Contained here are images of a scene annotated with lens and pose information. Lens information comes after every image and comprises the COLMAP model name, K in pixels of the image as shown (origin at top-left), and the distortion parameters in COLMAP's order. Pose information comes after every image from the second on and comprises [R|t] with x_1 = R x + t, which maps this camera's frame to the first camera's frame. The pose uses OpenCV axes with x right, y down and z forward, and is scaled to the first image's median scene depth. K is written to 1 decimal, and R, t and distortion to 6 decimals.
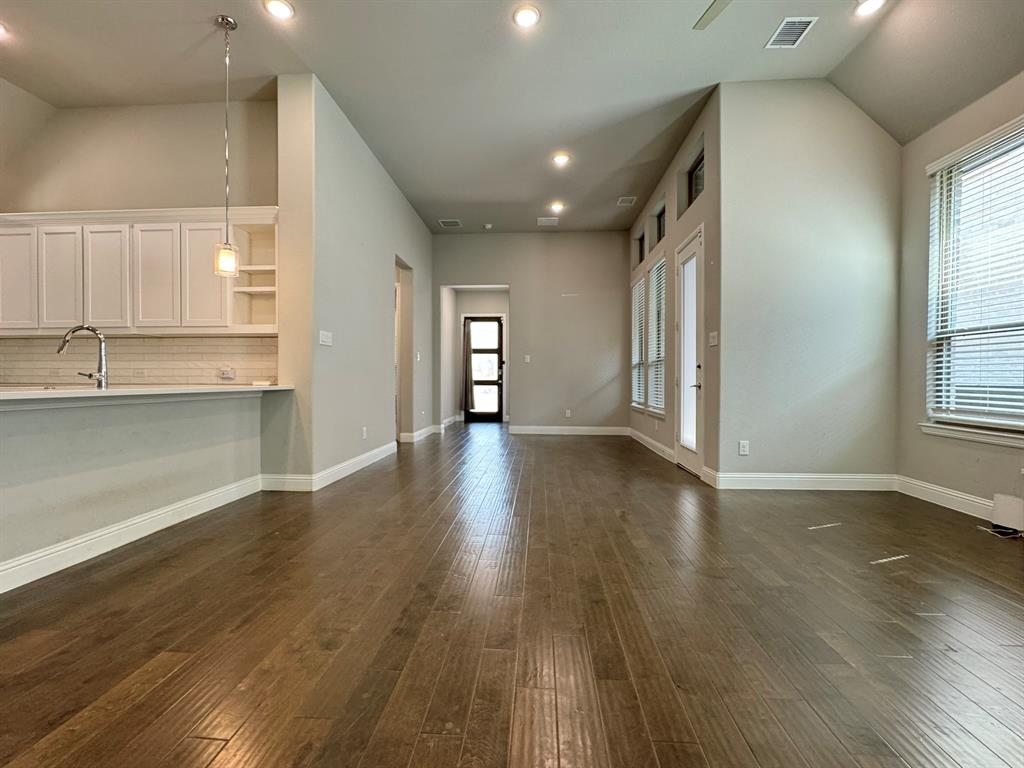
lens RADIAL K [[449.4, 0, 508.8], [0, 449.4, 382.1], [0, 0, 1]] dist [-0.001603, -0.001408]
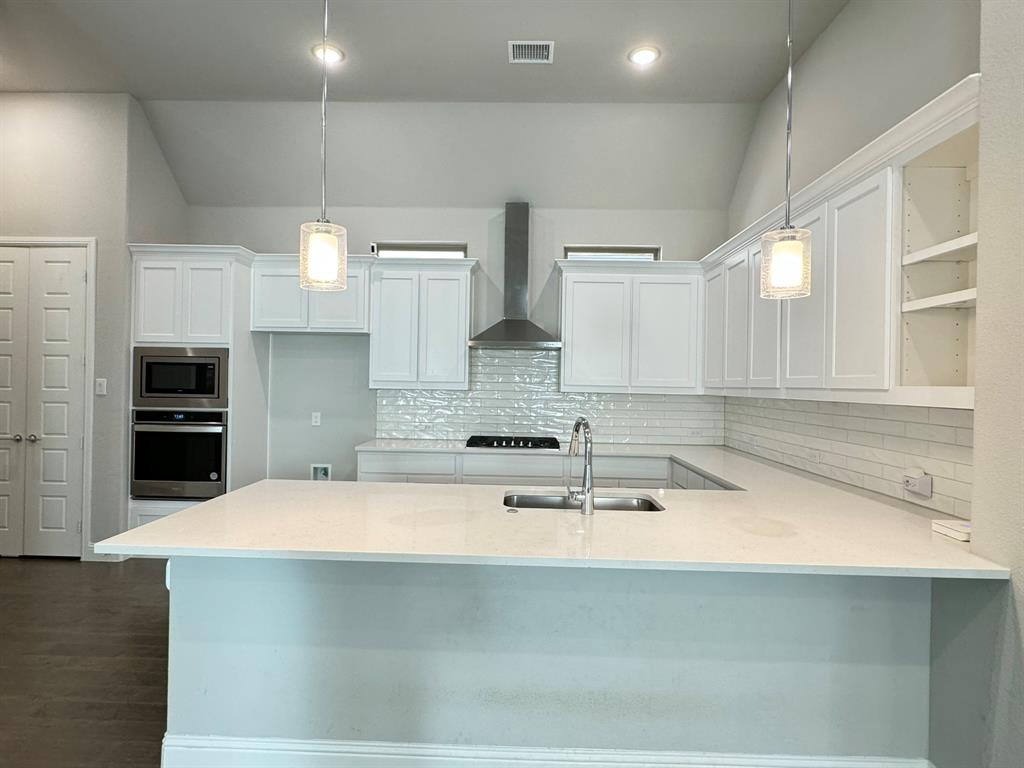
lens RADIAL K [[546.8, 0, 511.6], [0, 546.8, 385.2], [0, 0, 1]] dist [-0.002376, 0.002931]
pose [[0.049679, 0.003527, -0.998759, -0.082215], [-0.026188, 0.999655, 0.002227, -0.121937], [0.998422, 0.026045, 0.049754, 0.592129]]
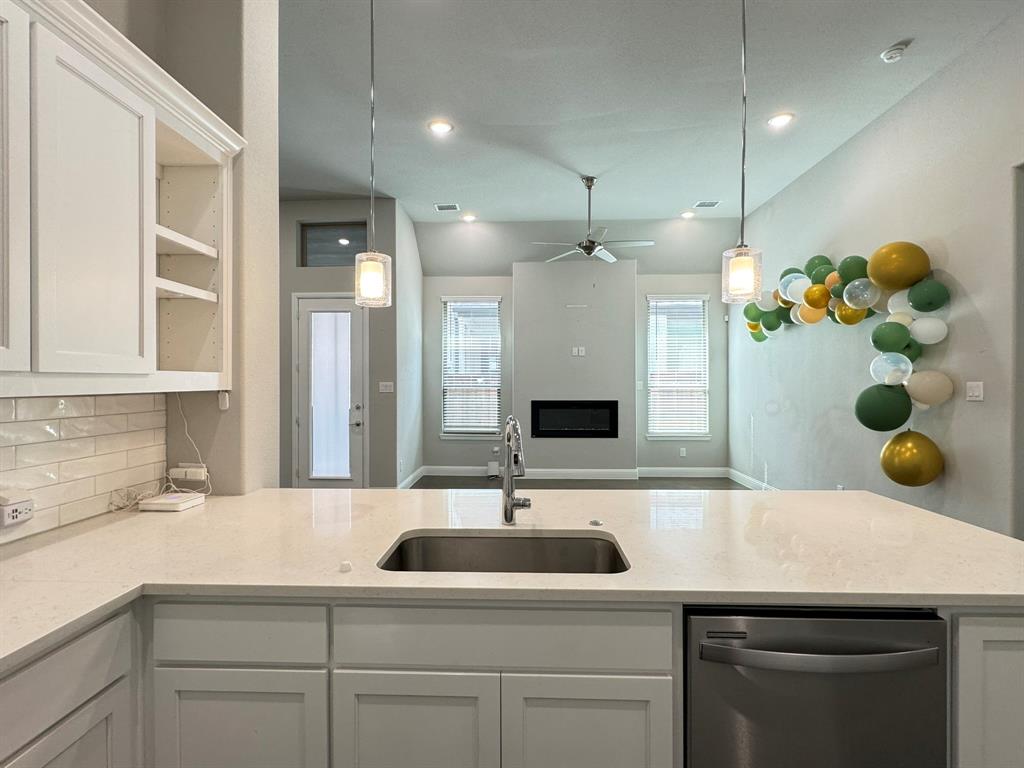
lens RADIAL K [[510.1, 0, 512.9], [0, 510.1, 383.3], [0, 0, 1]] dist [-0.004854, -0.000113]
pose [[-0.020811, -0.005752, 0.999767, -1.086182], [0.010937, 0.999922, 0.005981, -0.117987], [-0.999724, 0.011059, -0.020746, 0.688121]]
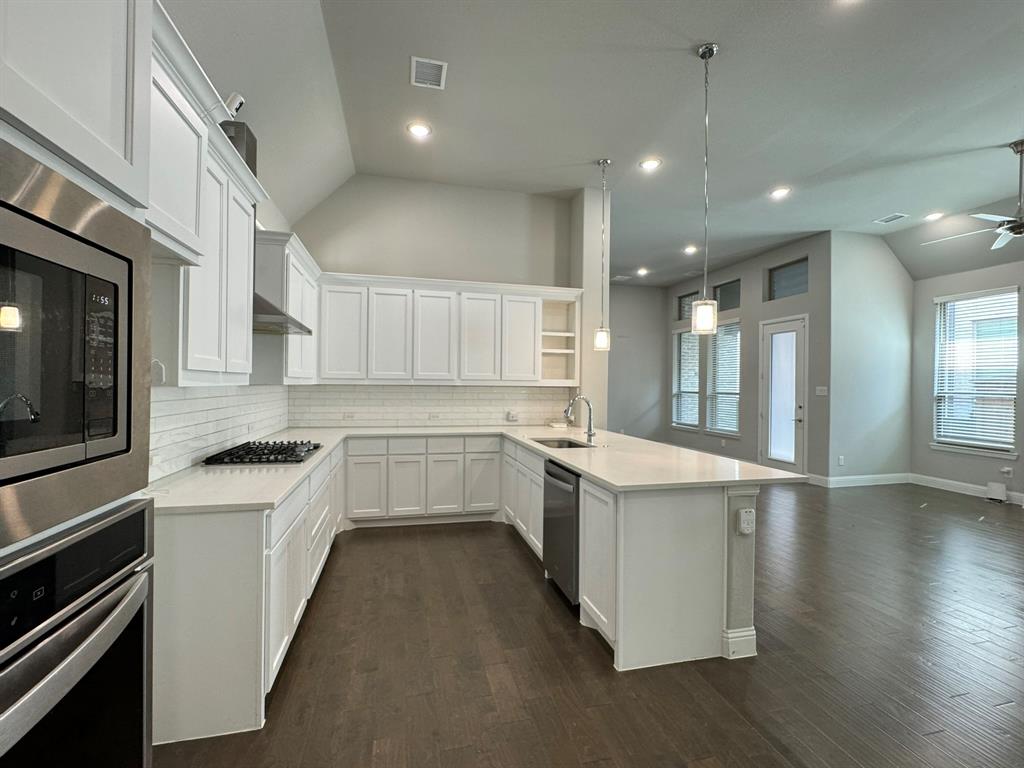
lens RADIAL K [[449.4, 0, 509.2], [0, 449.4, 383.6], [0, 0, 1]] dist [-0.001603, -0.001408]
pose [[0.953607, 0.009996, 0.300889, -1.092048], [-0.008053, 0.999938, -0.007699, -0.106990], [-0.300948, 0.004919, 0.953628, -0.164934]]
